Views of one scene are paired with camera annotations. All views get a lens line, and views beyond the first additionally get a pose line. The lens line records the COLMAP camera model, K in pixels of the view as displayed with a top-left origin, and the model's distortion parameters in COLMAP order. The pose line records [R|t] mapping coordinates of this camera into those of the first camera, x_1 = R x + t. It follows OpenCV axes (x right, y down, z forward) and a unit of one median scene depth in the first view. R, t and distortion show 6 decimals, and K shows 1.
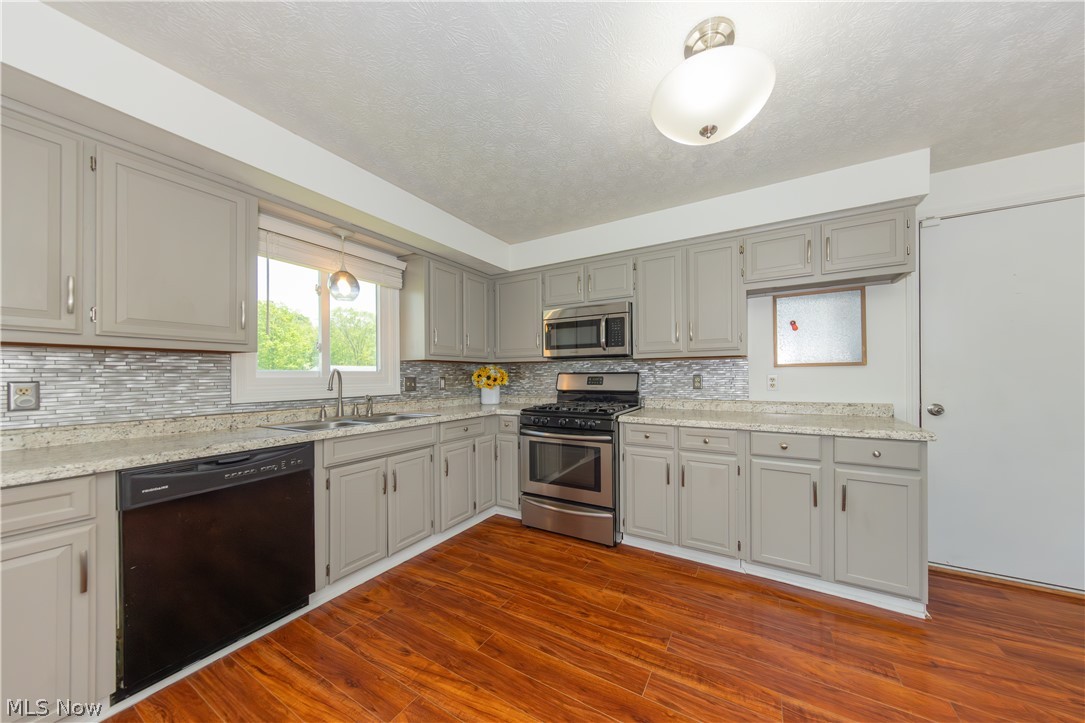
lens RADIAL K [[347.7, 0, 567.7], [0, 347.7, 377.1], [0, 0, 1]] dist [0.004090, -0.000201]
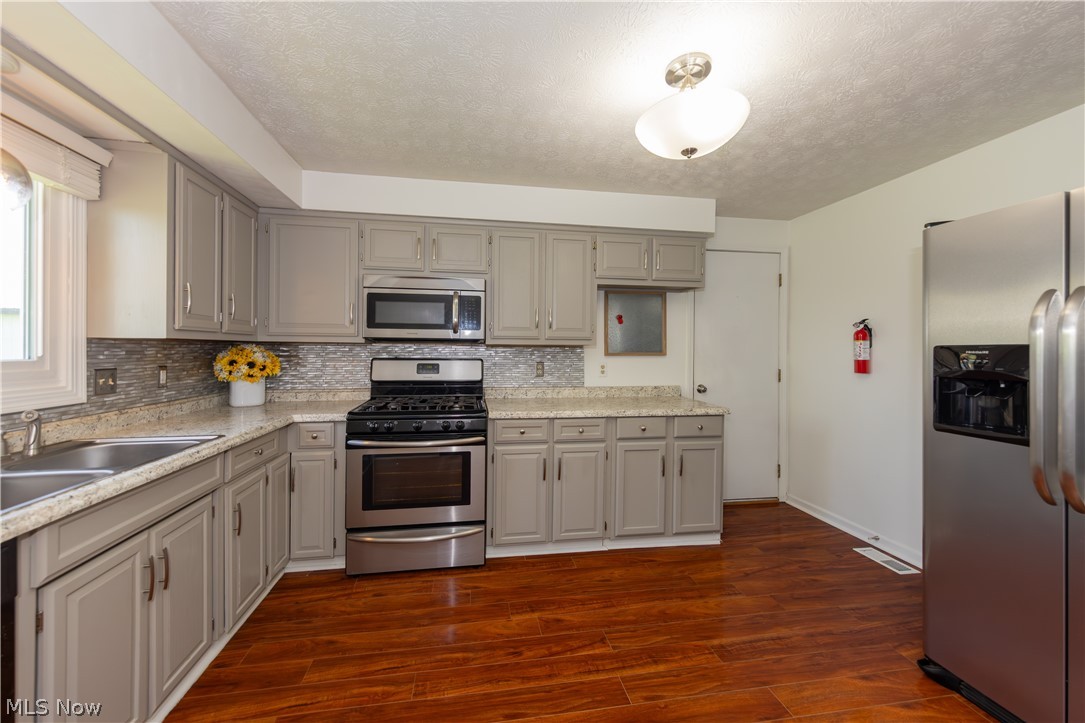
lens RADIAL K [[397.9, 0, 522.4], [0, 397.9, 350.9], [0, 0, 1]] dist [0.002635, -0.000237]
pose [[0.797442, 0.008493, 0.603336, -0.396987], [-0.009526, 0.999954, -0.001485, -0.040564], [-0.603320, -0.004564, 0.797486, 0.164578]]
